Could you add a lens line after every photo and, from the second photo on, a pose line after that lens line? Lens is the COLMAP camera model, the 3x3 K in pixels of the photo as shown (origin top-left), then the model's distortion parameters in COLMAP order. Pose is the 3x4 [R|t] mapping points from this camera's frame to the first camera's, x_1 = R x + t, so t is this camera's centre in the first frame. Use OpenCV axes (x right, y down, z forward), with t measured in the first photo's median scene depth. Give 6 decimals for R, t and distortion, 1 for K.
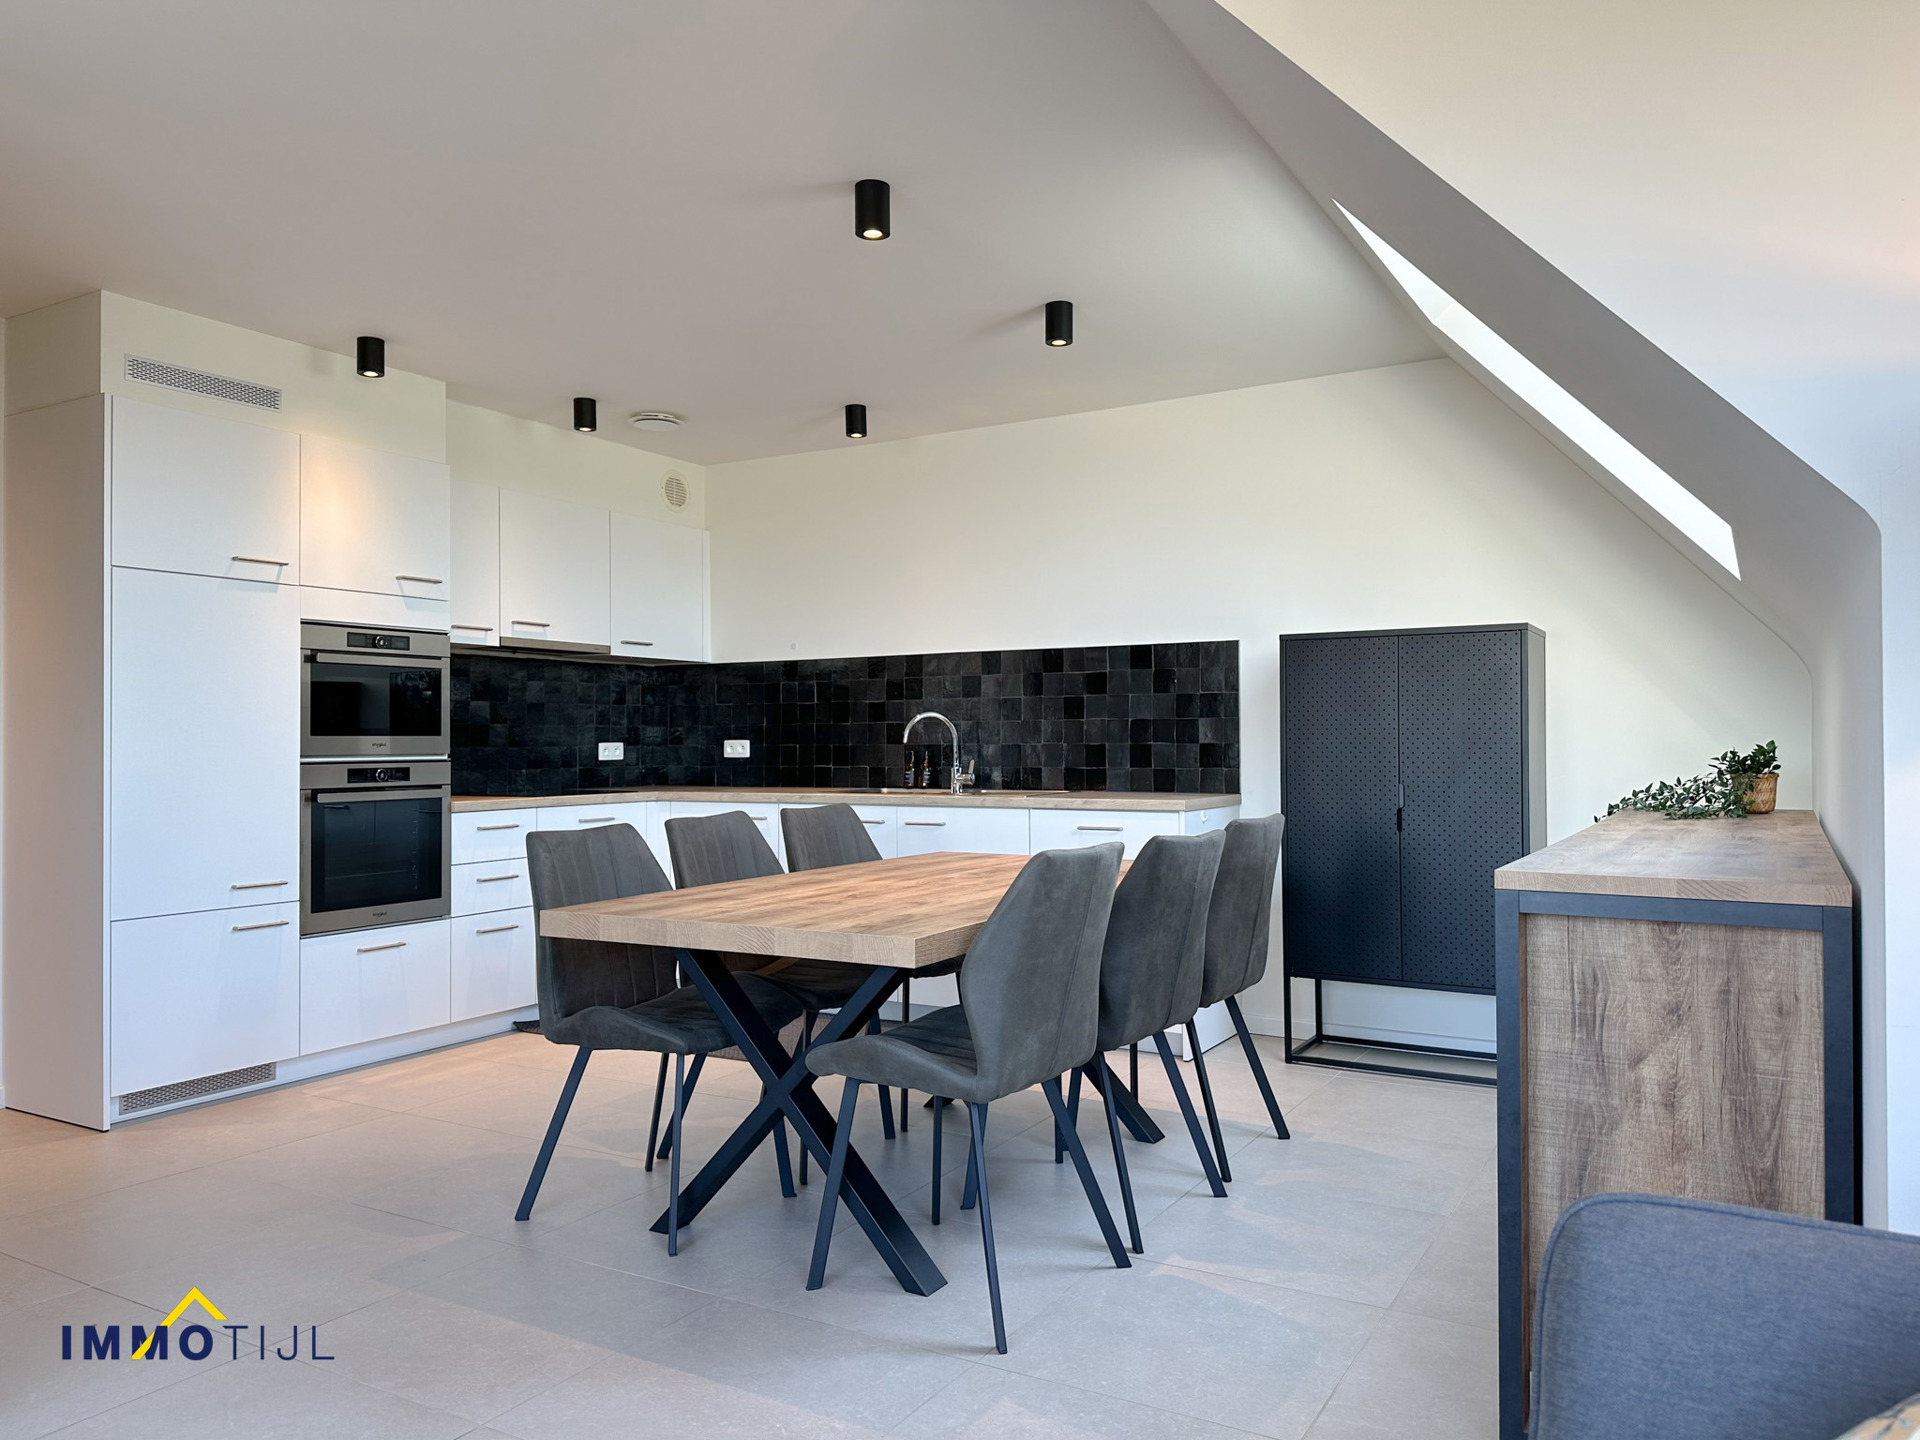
lens RADIAL K [[1313.9, 0, 995.7], [0, 1313.9, 728.1], [0, 0, 1]] dist [0.115837, -0.175175]
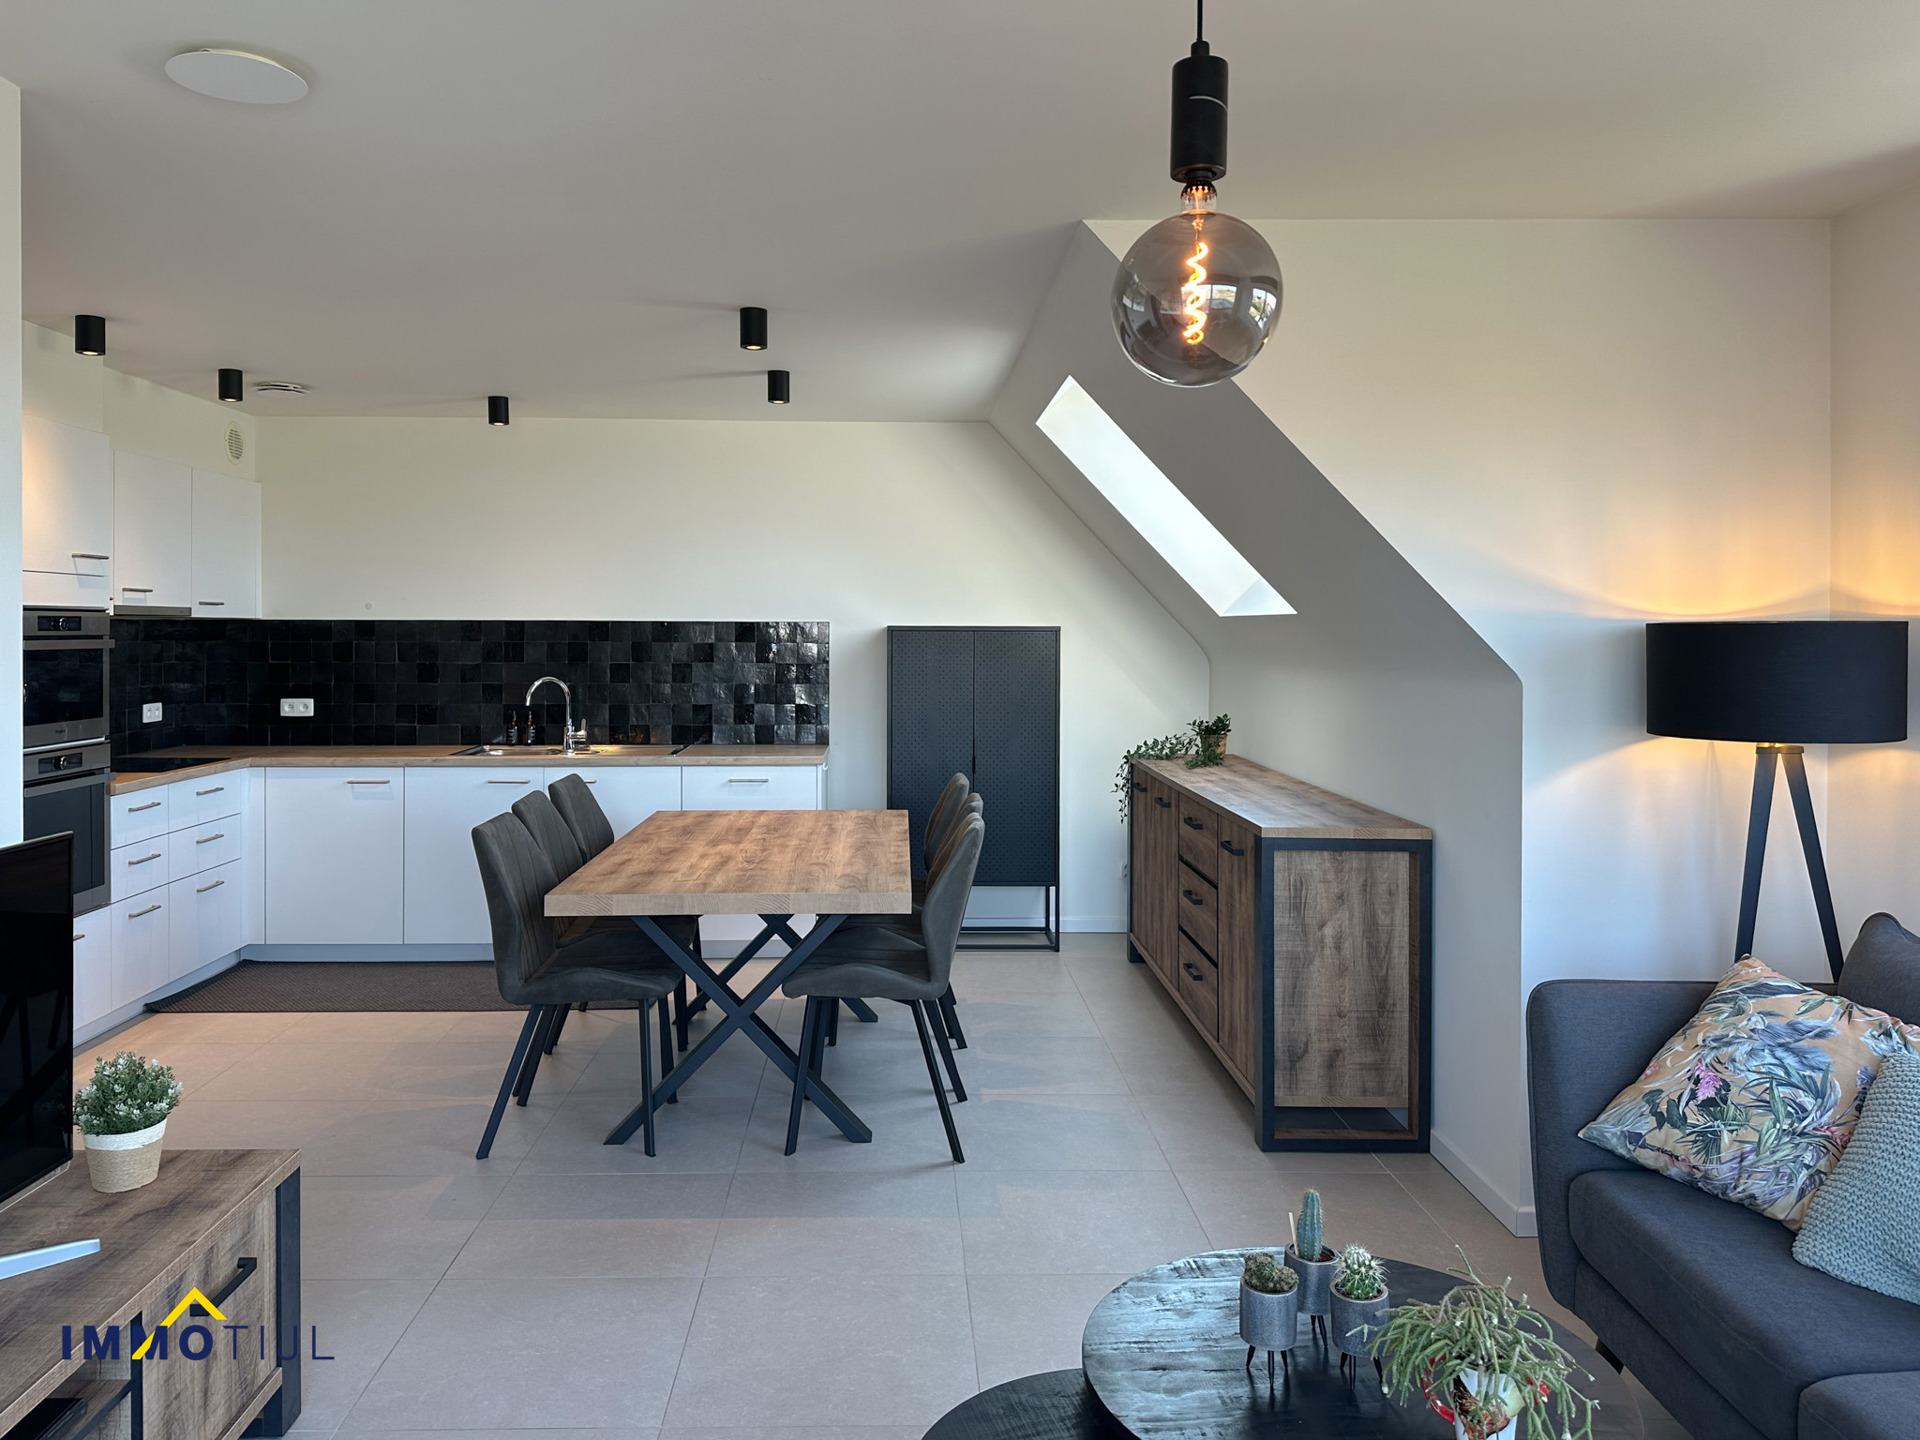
lens RADIAL K [[1317.5, 0, 903.2], [0, 1317.5, 668.6], [0, 0, 1]] dist [0.119046, -0.175919]
pose [[0.863110, -0.006156, 0.504978, -0.420710], [-0.012431, 0.999364, 0.033429, -0.071210], [-0.504862, -0.035130, 0.862485, -0.125967]]
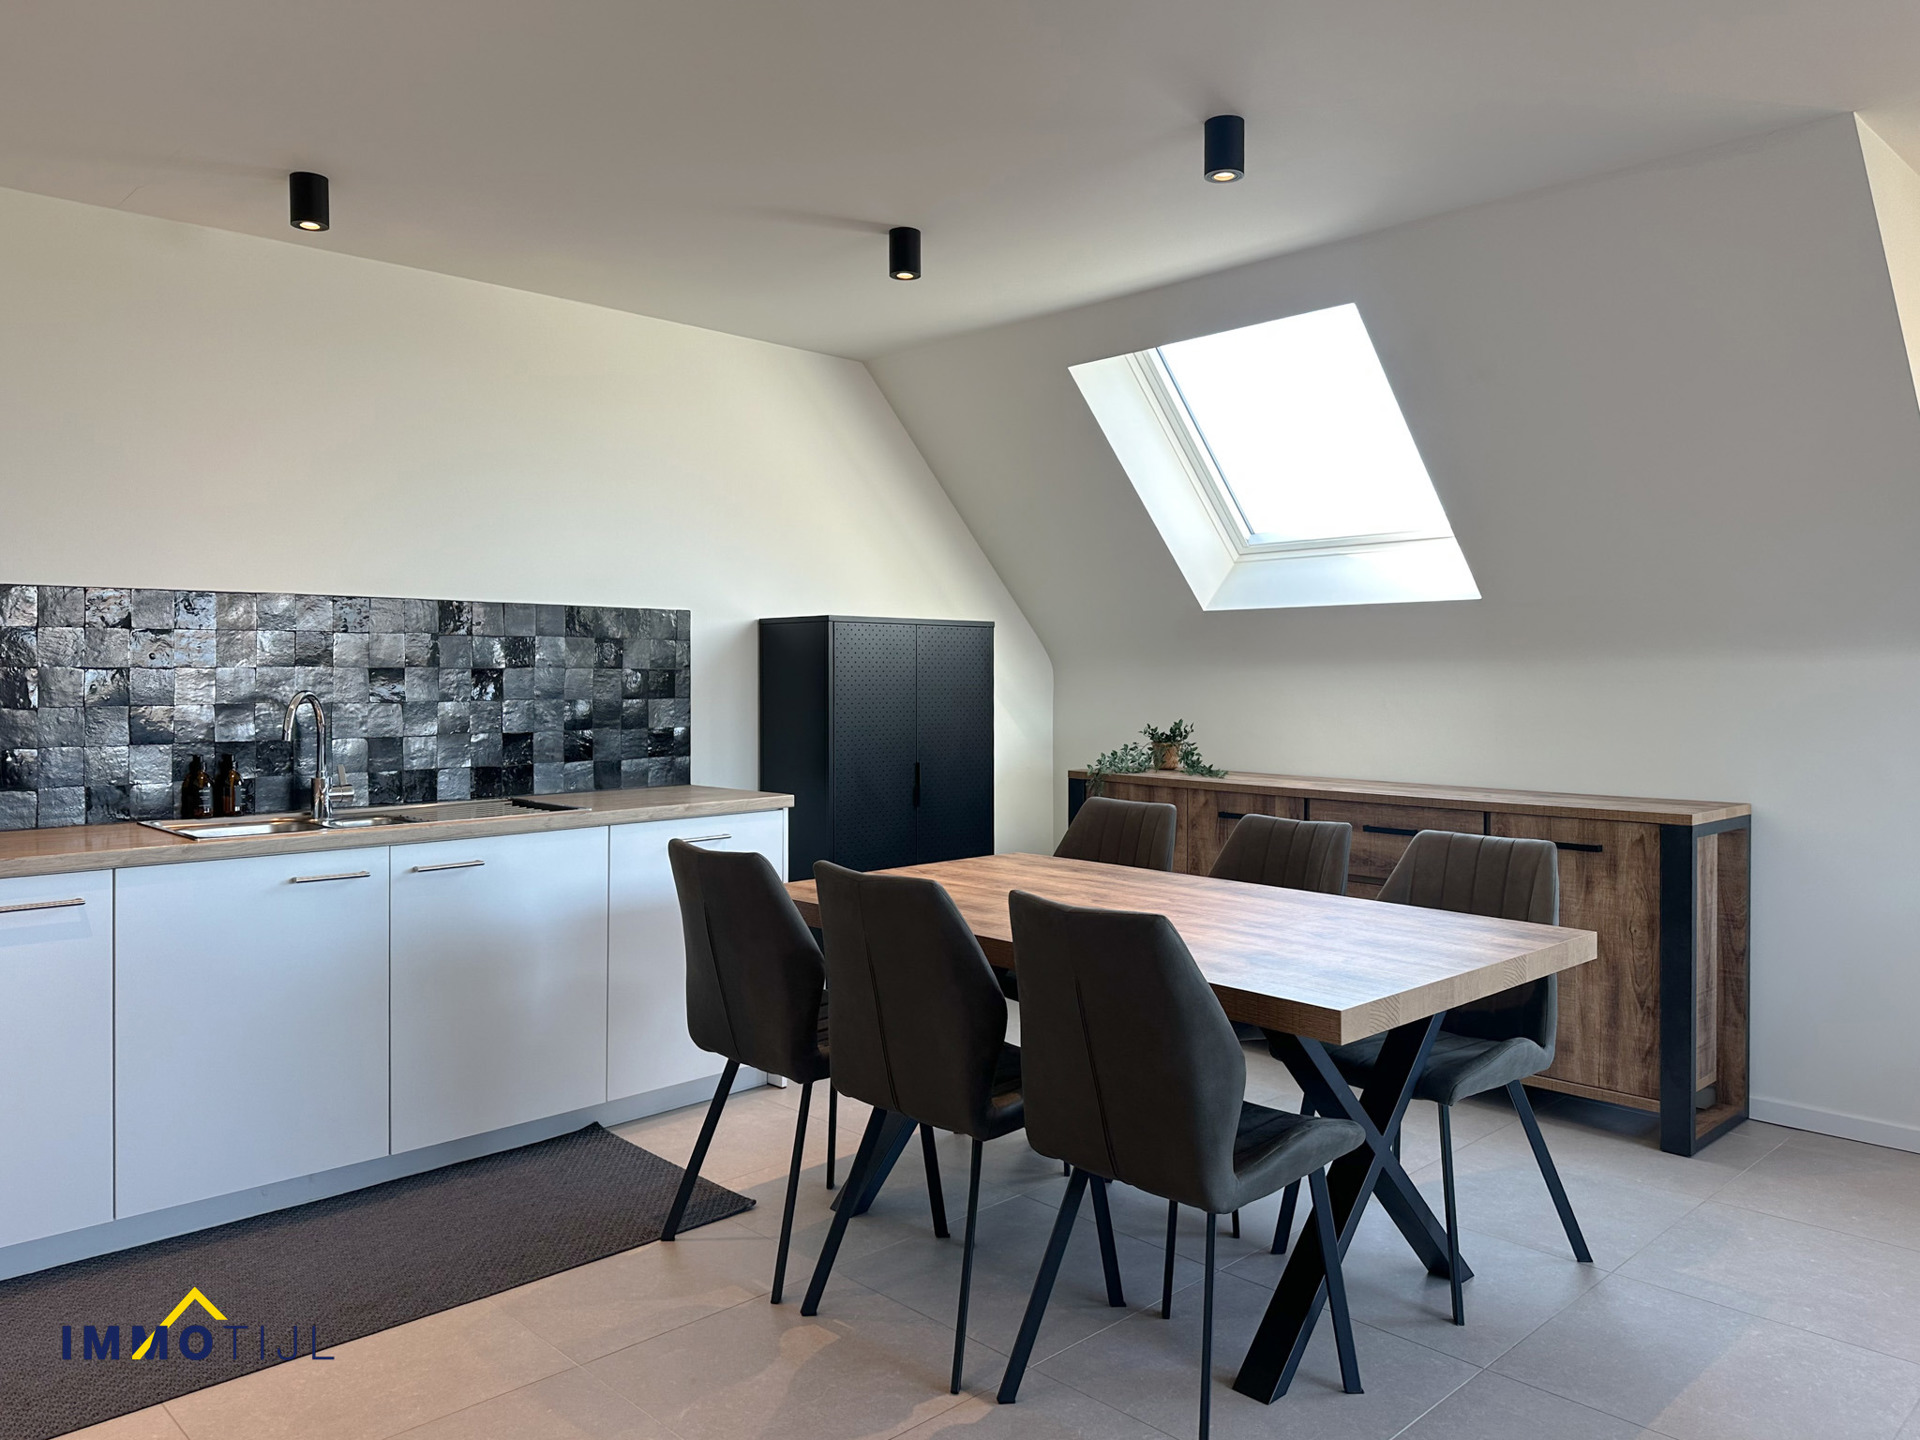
lens RADIAL K [[1377.8, 0, 958.6], [0, 1377.8, 689.6], [0, 0, 1]] dist [0.001607, -0.001770]
pose [[0.295286, -0.006275, 0.955388, -0.696494], [-0.010255, 0.999900, 0.009737, -0.026451], [-0.955354, -0.012673, 0.295192, 0.612088]]
